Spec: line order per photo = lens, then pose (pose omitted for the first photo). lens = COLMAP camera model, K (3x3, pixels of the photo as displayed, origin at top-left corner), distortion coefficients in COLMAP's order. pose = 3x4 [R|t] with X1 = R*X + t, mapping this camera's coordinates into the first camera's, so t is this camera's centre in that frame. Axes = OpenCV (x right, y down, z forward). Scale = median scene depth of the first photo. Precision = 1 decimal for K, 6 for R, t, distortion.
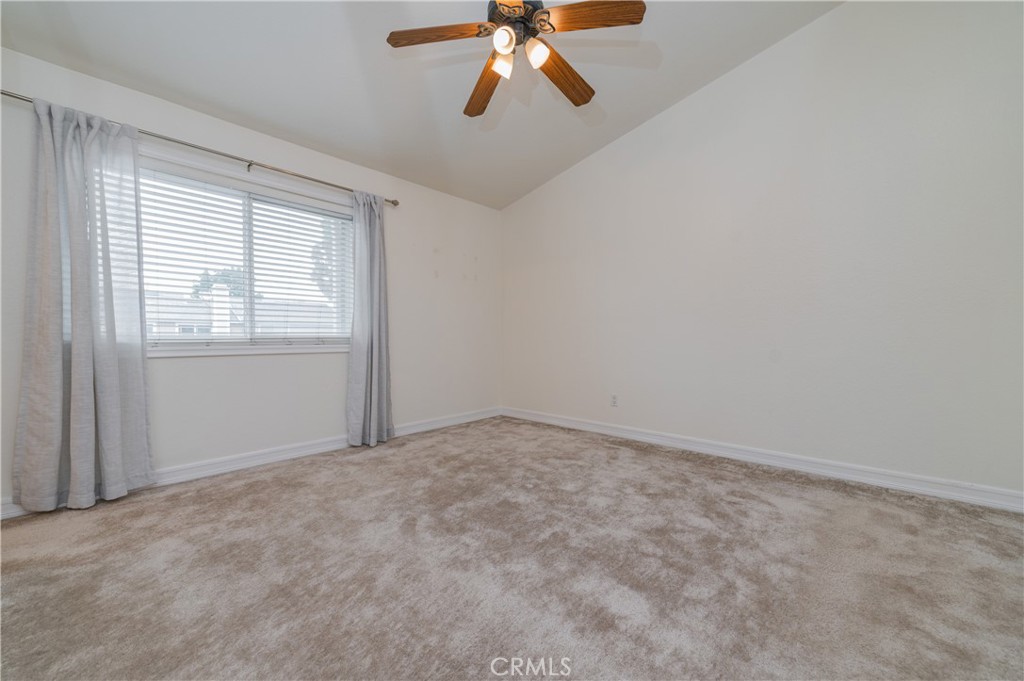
lens RADIAL K [[403.8, 0, 513.9], [0, 403.8, 337.9], [0, 0, 1]] dist [0.016701, -0.002322]
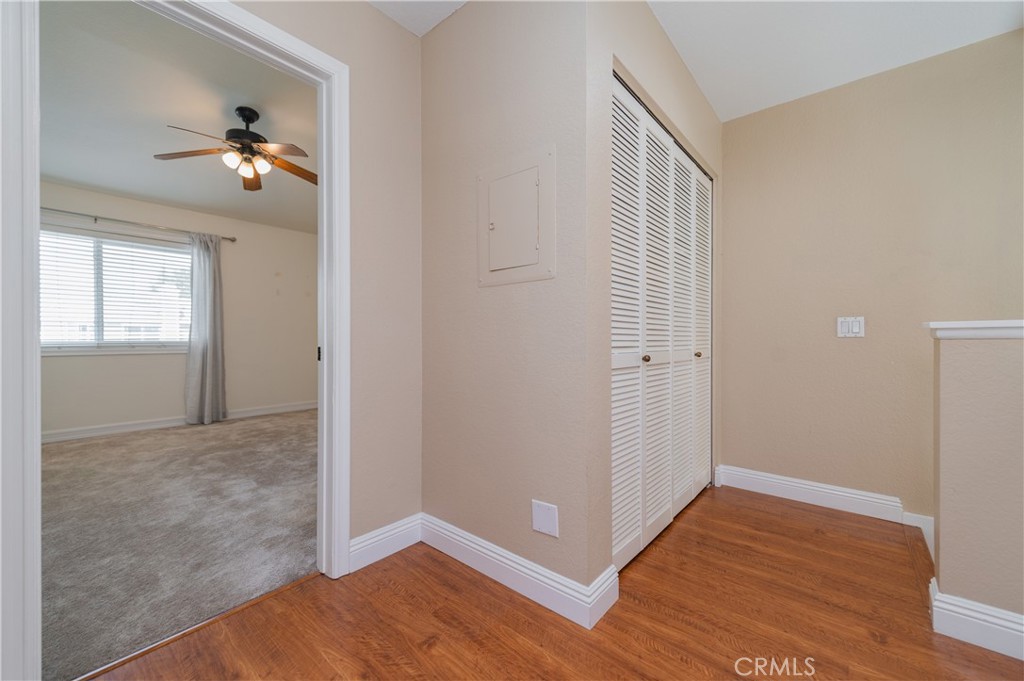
lens RADIAL K [[403.8, 0, 509.1], [0, 403.8, 338.8], [0, 0, 1]] dist [0.016701, -0.002322]
pose [[0.998678, 0.003480, 0.051288, 0.585727], [-0.003579, 0.999992, 0.001842, -0.019806], [-0.051282, -0.002023, 0.998682, -0.397783]]
